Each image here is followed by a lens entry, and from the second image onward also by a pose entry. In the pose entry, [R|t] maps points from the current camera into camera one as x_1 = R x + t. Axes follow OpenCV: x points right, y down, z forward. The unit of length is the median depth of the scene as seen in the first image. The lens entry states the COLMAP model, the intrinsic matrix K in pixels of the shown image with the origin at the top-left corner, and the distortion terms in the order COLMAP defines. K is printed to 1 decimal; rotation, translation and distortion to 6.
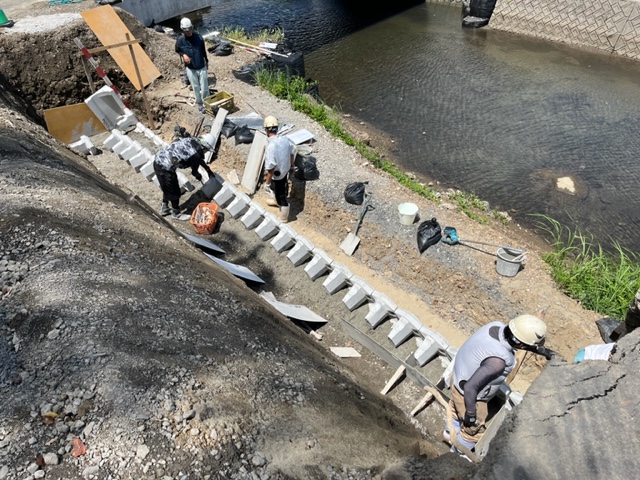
lens RADIAL K [[479.9, 0, 321.5], [0, 479.9, 235.2], [0, 0, 1]] dist [0.065049, -0.084890]
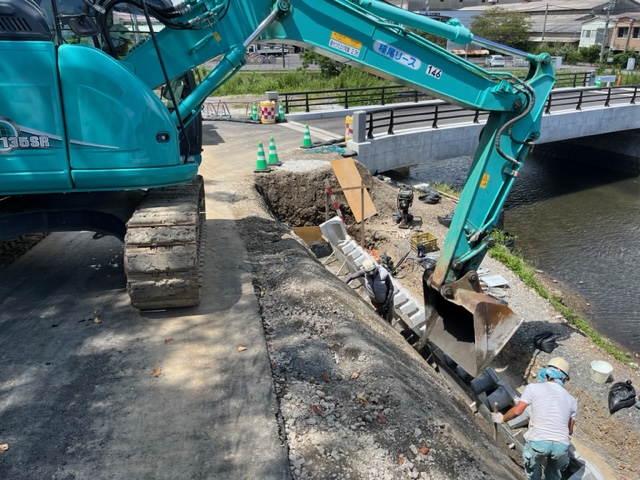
lens RADIAL K [[479.9, 0, 316.2], [0, 479.9, 245.8], [0, 0, 1]] dist [0.065049, -0.084890]
pose [[0.920817, 0.149655, -0.360139, -0.030137], [-0.237345, 0.947785, -0.213004, 0.044865], [0.309457, 0.281615, 0.908256, -0.132537]]
